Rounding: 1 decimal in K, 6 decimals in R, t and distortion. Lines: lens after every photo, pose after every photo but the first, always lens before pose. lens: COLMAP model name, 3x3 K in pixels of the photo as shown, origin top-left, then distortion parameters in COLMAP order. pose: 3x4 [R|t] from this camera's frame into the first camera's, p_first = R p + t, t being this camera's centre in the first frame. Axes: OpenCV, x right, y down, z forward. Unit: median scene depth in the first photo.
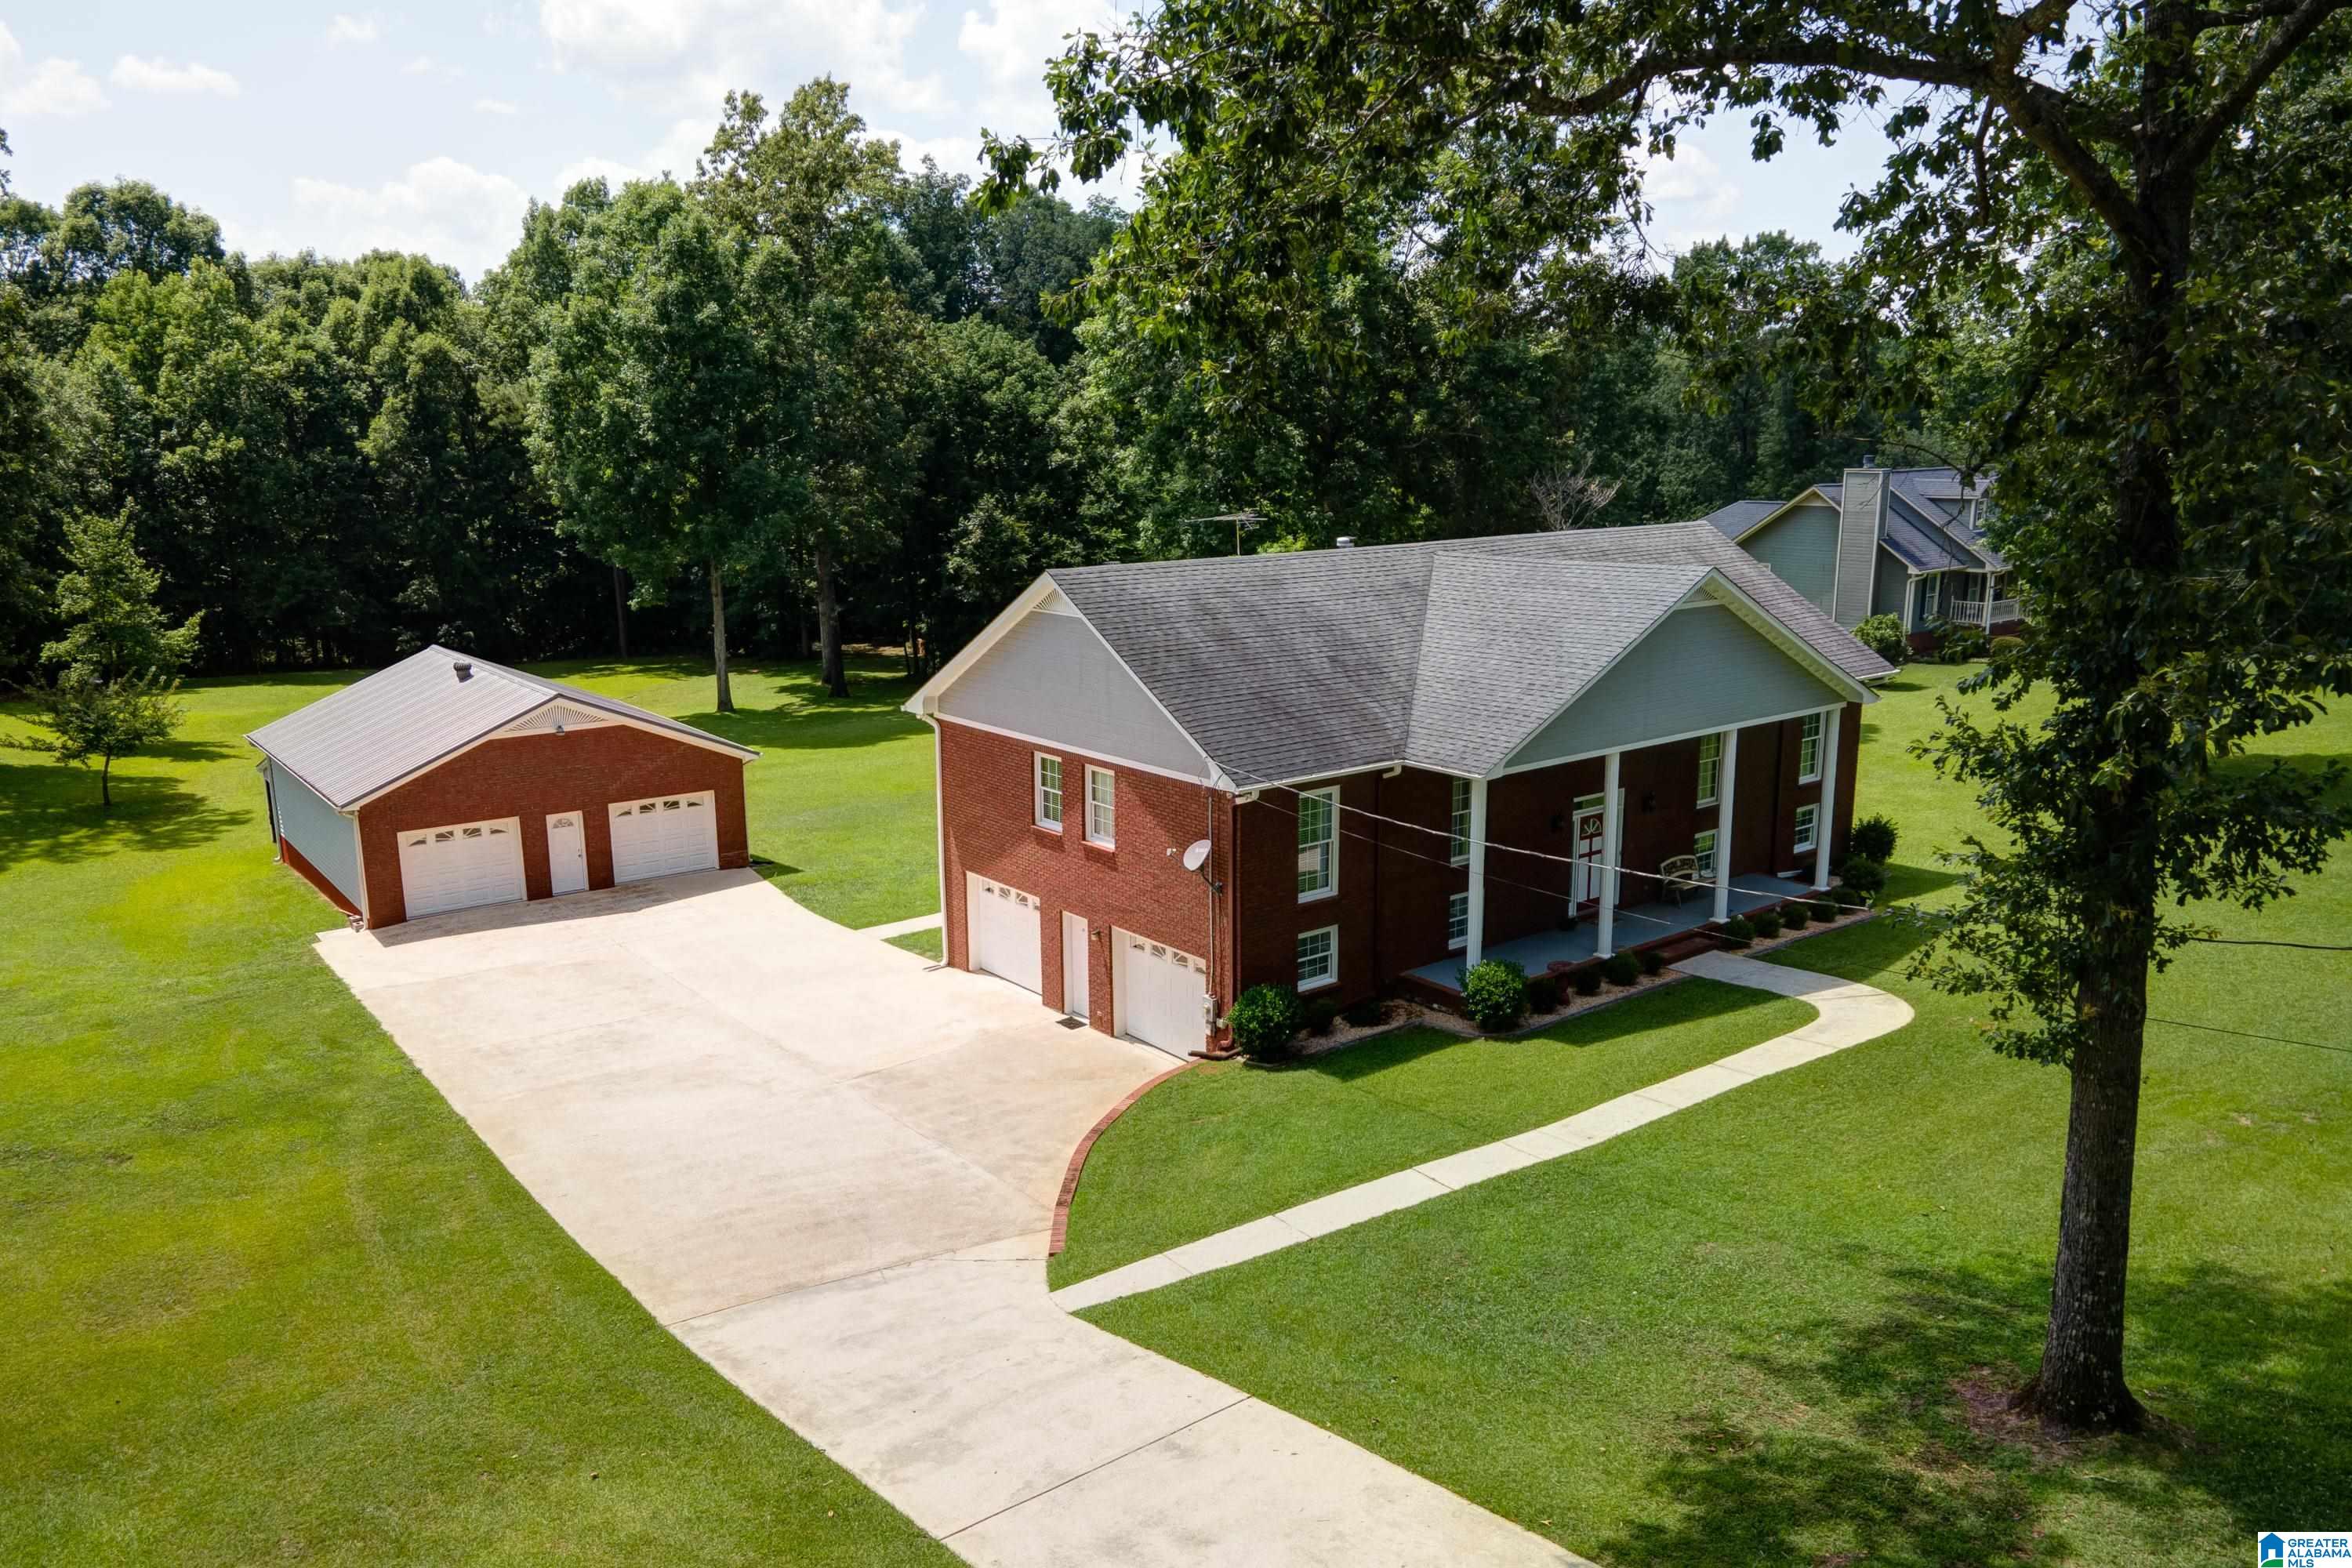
lens RADIAL K [[1735.2, 0, 1177.6], [0, 1735.2, 791.3], [0, 0, 1]] dist [0.040516, 0.011501]
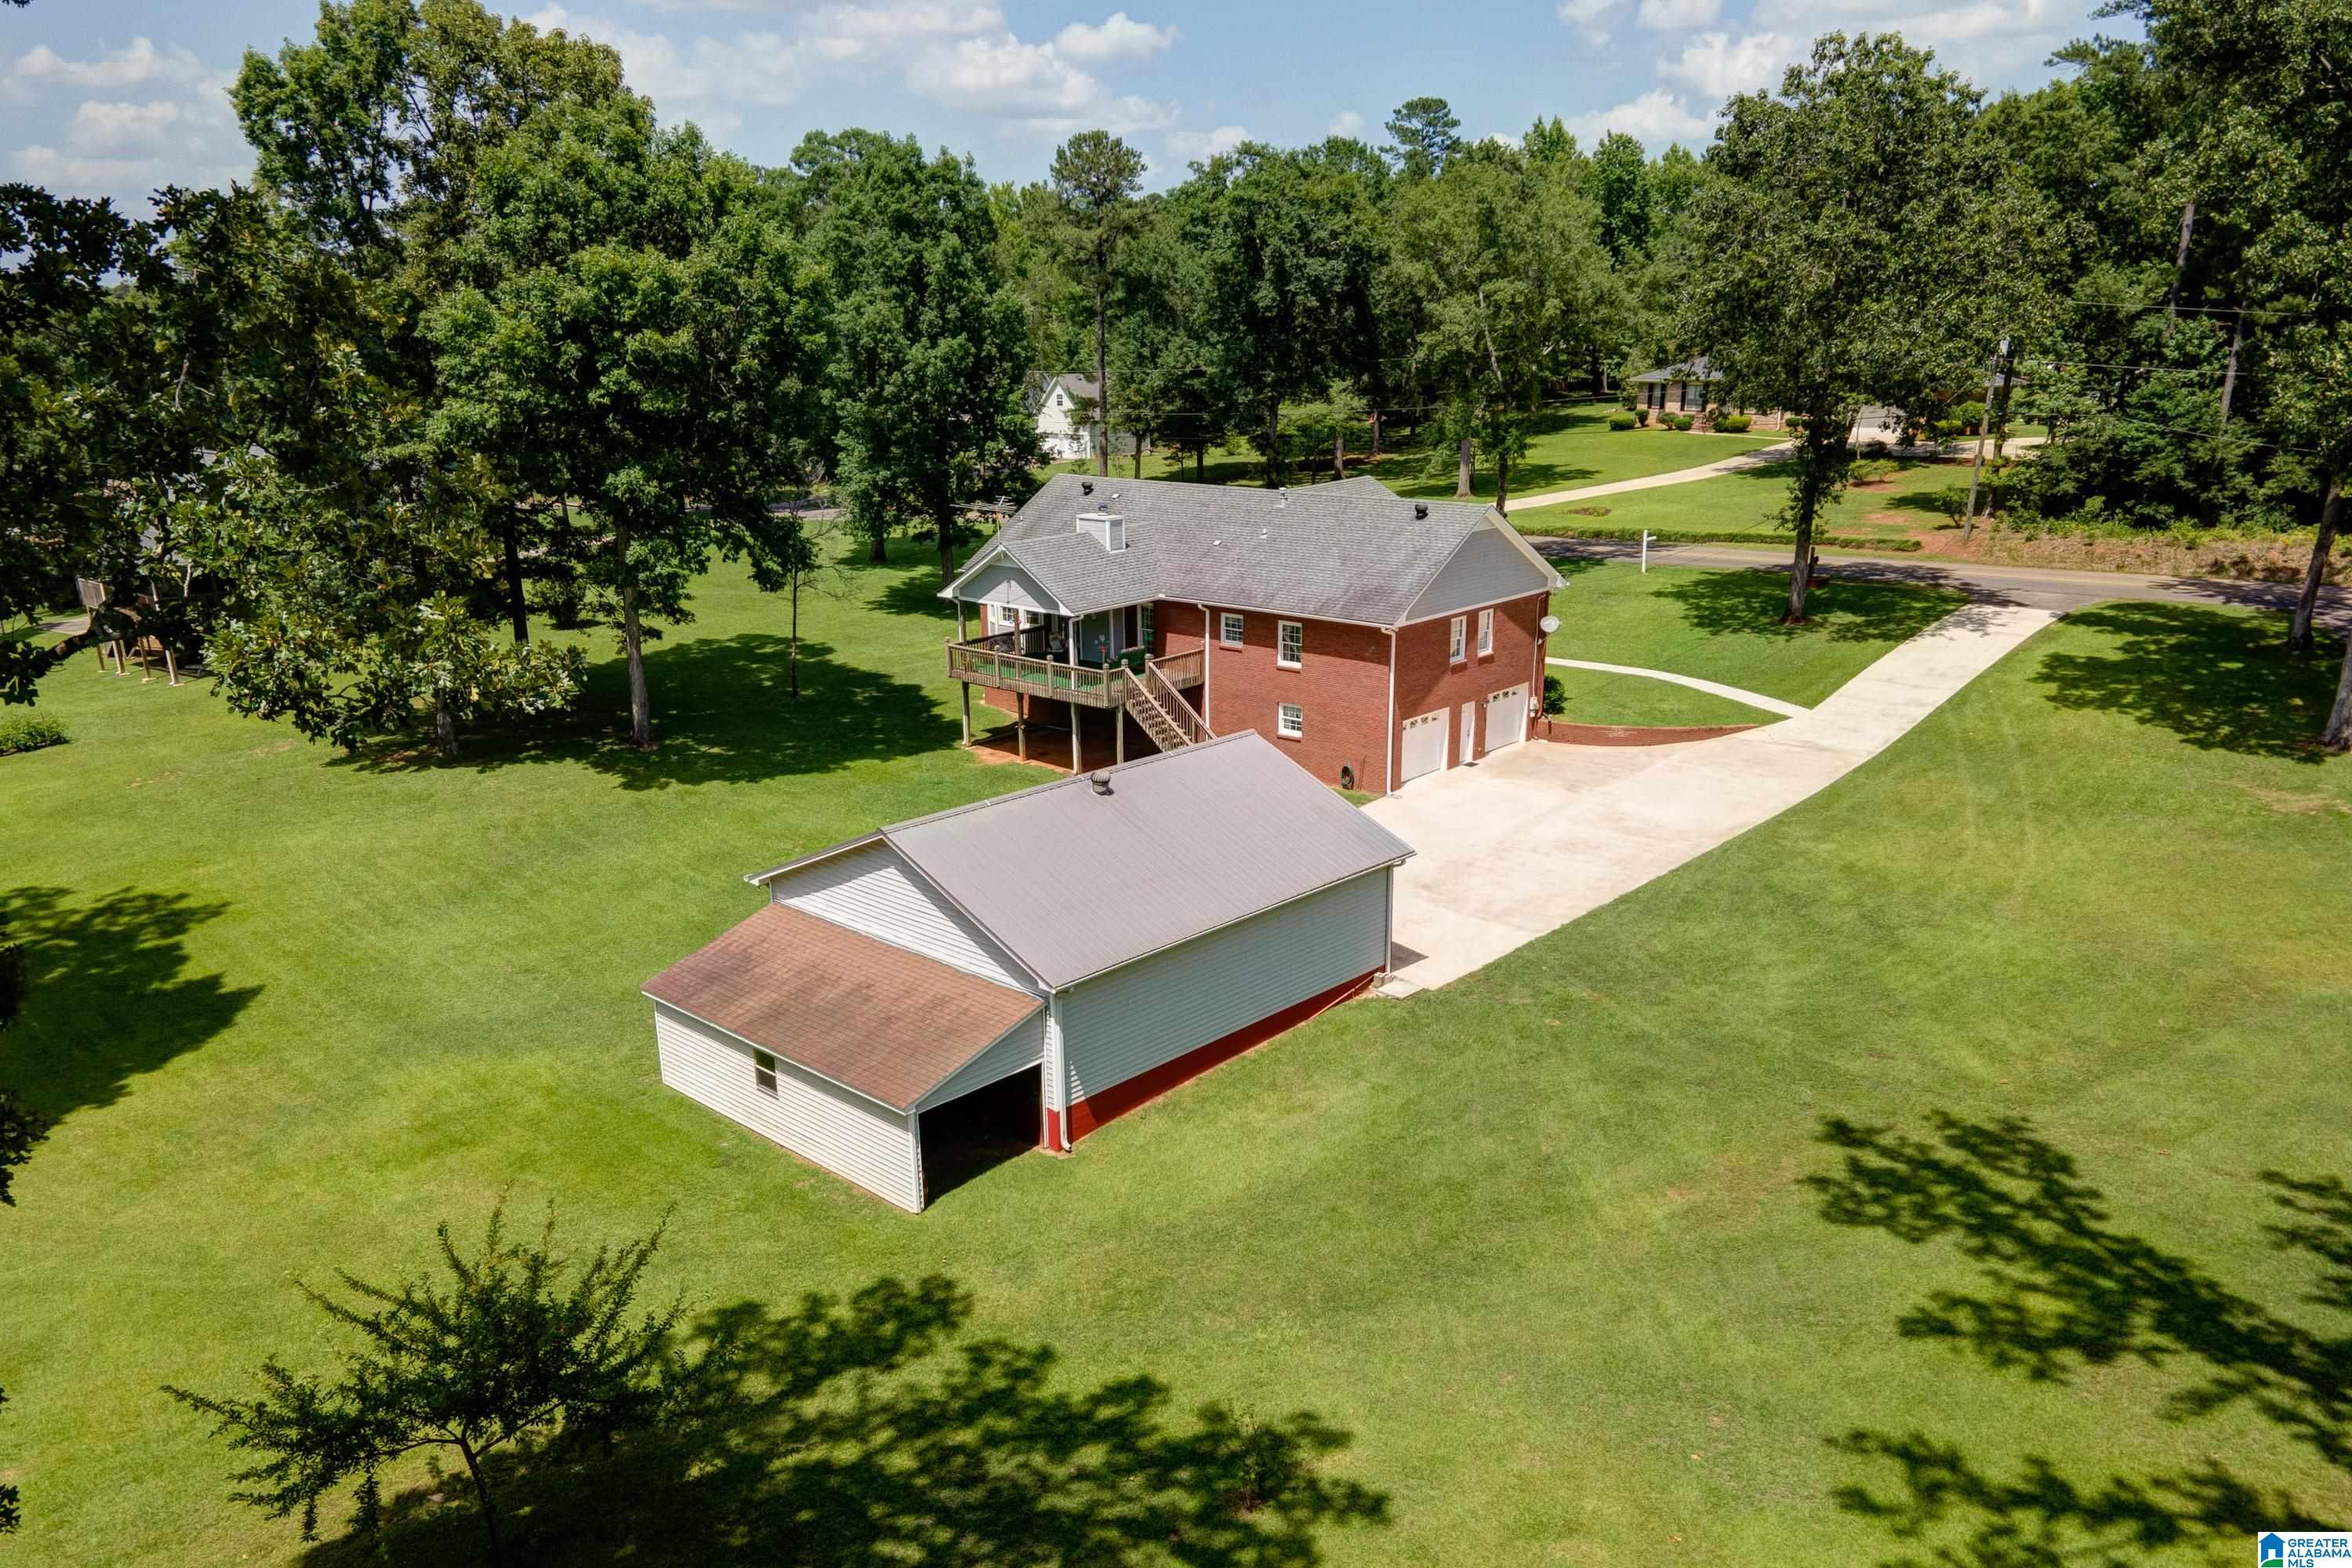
lens RADIAL K [[1735.2, 0, 1189.1], [0, 1735.2, 789.3], [0, 0, 1]] dist [0.040516, 0.011501]
pose [[-0.188661, -0.252269, 0.949088, -1.359803], [0.216999, 0.931845, 0.290821, -0.337772], [-0.957768, 0.260817, -0.121060, 1.193079]]
